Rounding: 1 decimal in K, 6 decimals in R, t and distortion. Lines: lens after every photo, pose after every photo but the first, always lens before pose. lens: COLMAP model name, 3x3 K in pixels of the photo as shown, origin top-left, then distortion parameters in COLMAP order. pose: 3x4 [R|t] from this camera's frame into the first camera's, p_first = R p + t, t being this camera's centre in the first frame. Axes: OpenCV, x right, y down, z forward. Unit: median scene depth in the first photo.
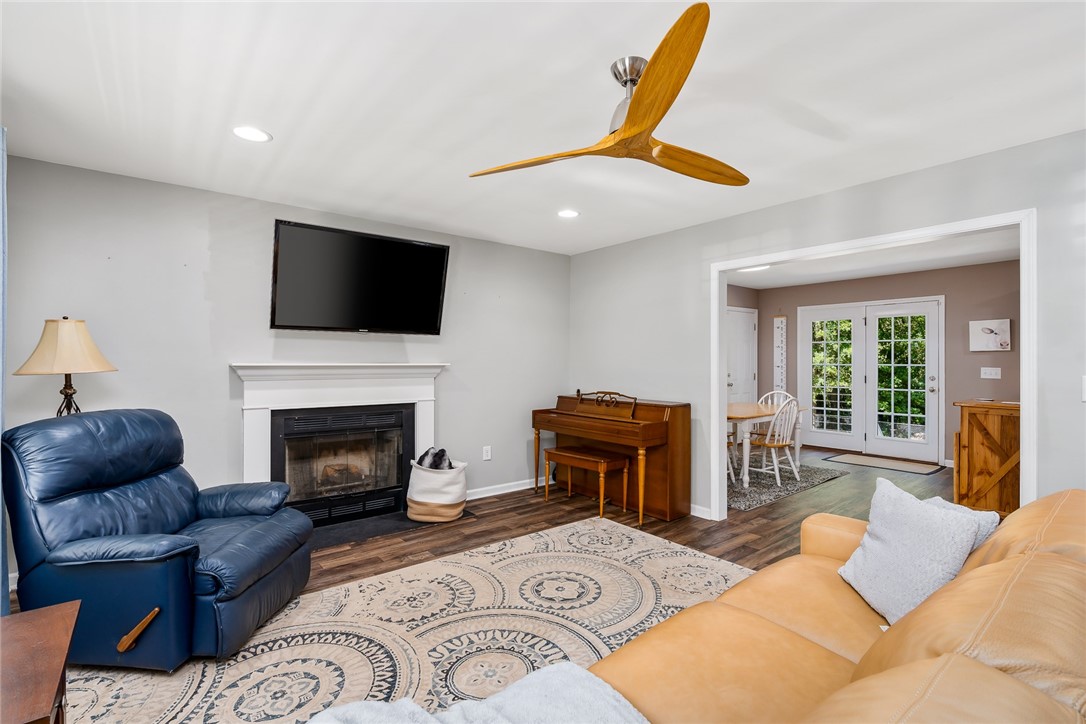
lens RADIAL K [[490.2, 0, 542.9], [0, 490.2, 363.4], [0, 0, 1]] dist [-0.009305, 0.002679]
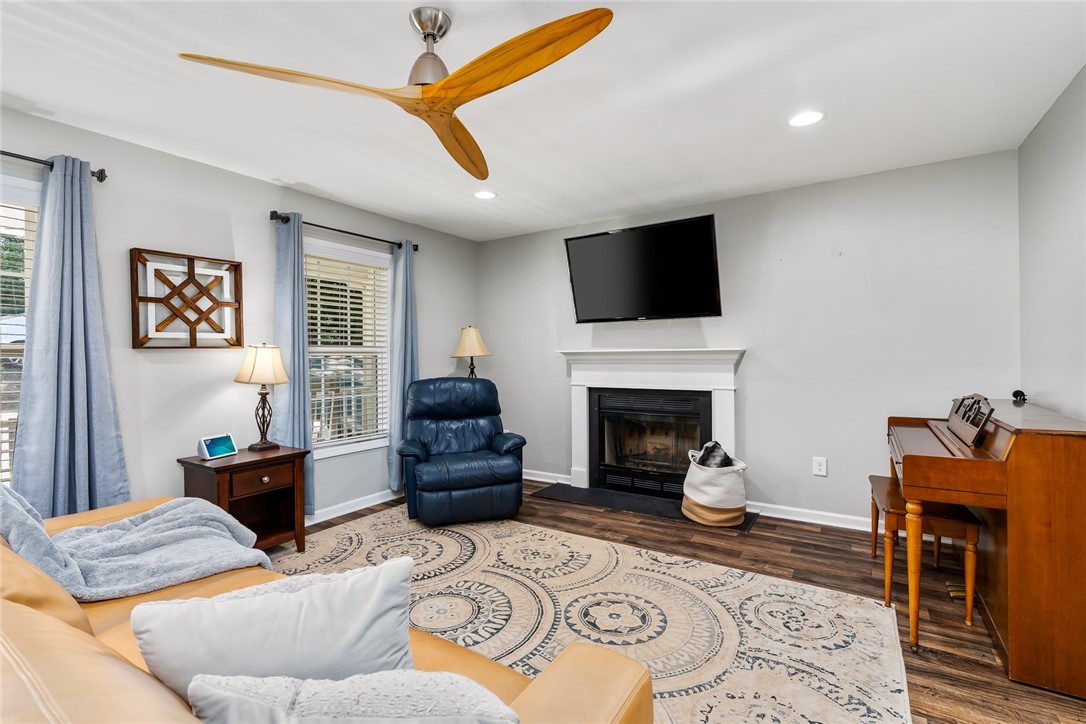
lens RADIAL K [[490.2, 0, 552.6], [0, 490.2, 356.3], [0, 0, 1]] dist [-0.009305, 0.002679]
pose [[0.325551, -0.004742, -0.945513, 0.687340], [0.007900, 0.999966, -0.002295, 0.020359], [0.945491, -0.006723, 0.325578, 0.555918]]
